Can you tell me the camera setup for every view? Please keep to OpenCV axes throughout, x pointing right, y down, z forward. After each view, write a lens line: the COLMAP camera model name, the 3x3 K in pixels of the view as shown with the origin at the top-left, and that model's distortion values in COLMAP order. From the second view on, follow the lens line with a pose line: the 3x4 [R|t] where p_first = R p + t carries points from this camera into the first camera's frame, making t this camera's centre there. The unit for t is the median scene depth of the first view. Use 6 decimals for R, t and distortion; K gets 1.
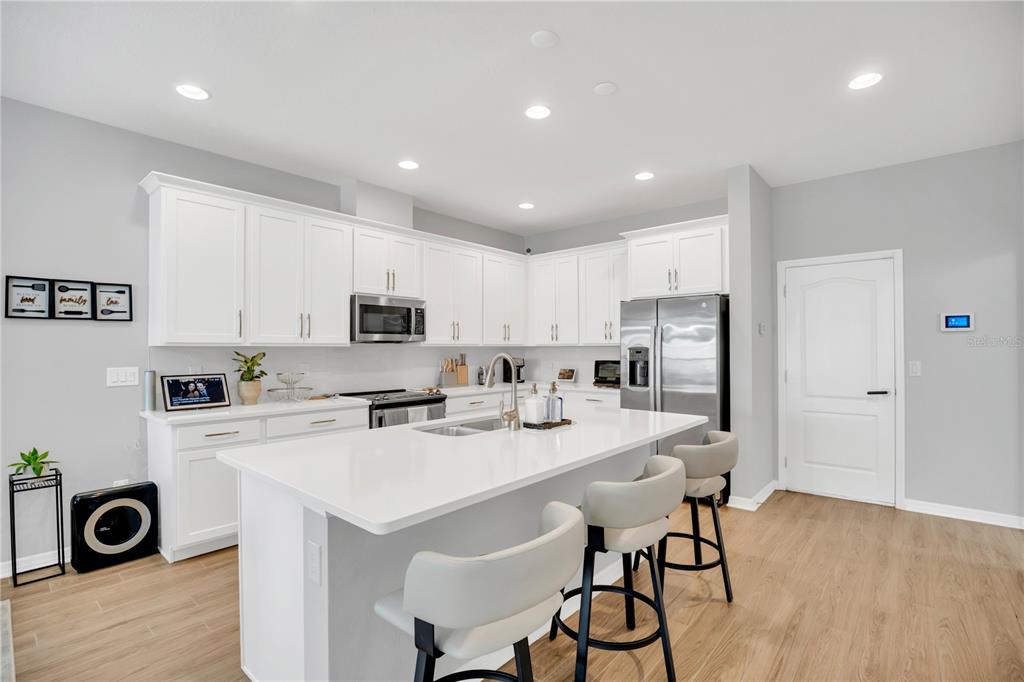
lens RADIAL K [[479.7, 0, 511.3], [0, 479.7, 346.5], [0, 0, 1]] dist [-0.028665, 0.003413]
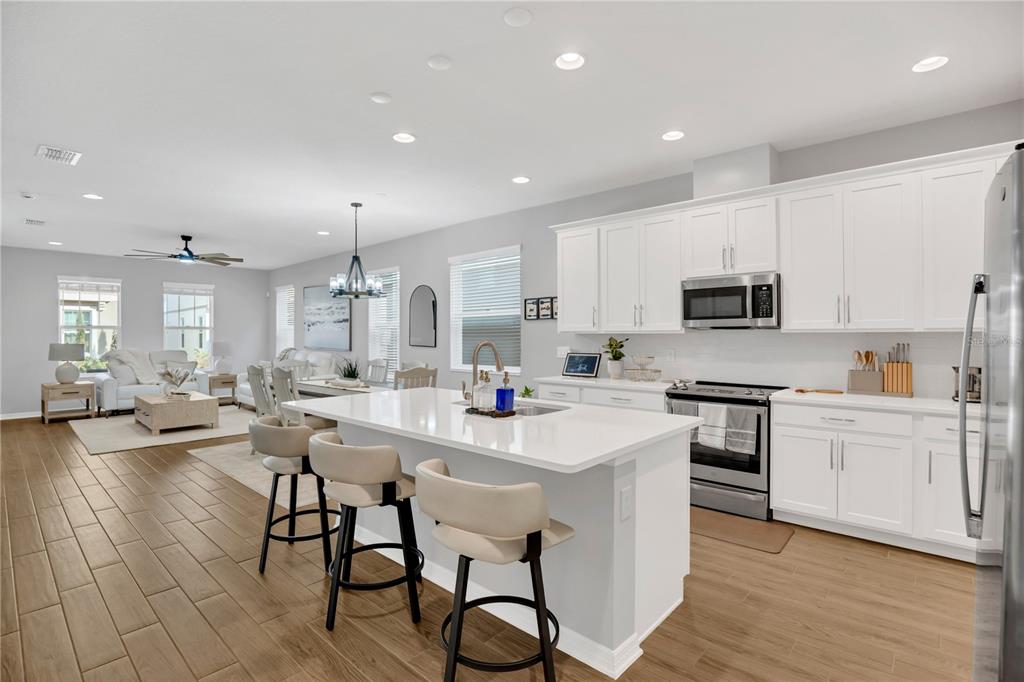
lens RADIAL K [[479.7, 0, 517.0], [0, 479.7, 339.7], [0, 0, 1]] dist [-0.028665, 0.003413]
pose [[-0.018254, 0.013746, -0.999739, 0.686723], [0.008371, 0.999873, 0.013595, -0.003031], [0.999798, -0.008121, -0.018366, 0.689474]]
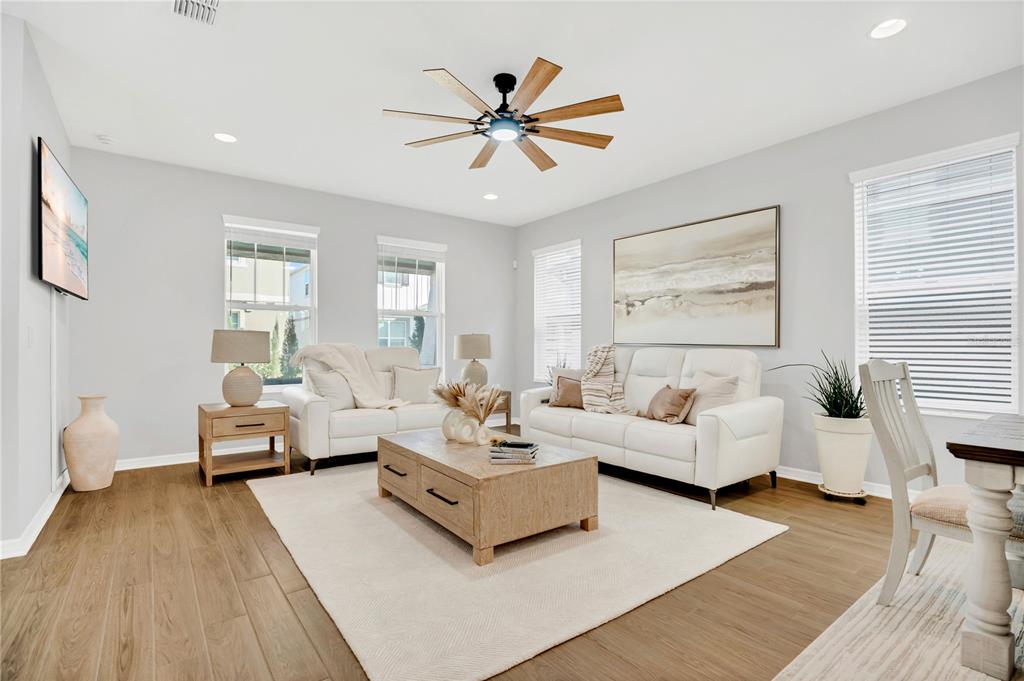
lens RADIAL K [[479.7, 0, 537.1], [0, 479.7, 351.6], [0, 0, 1]] dist [-0.028665, 0.003413]
pose [[-0.173526, 0.013133, -0.984742, -0.321183], [0.004671, 0.999911, 0.012512, 0.061069], [0.984818, -0.002428, -0.173572, -0.410480]]
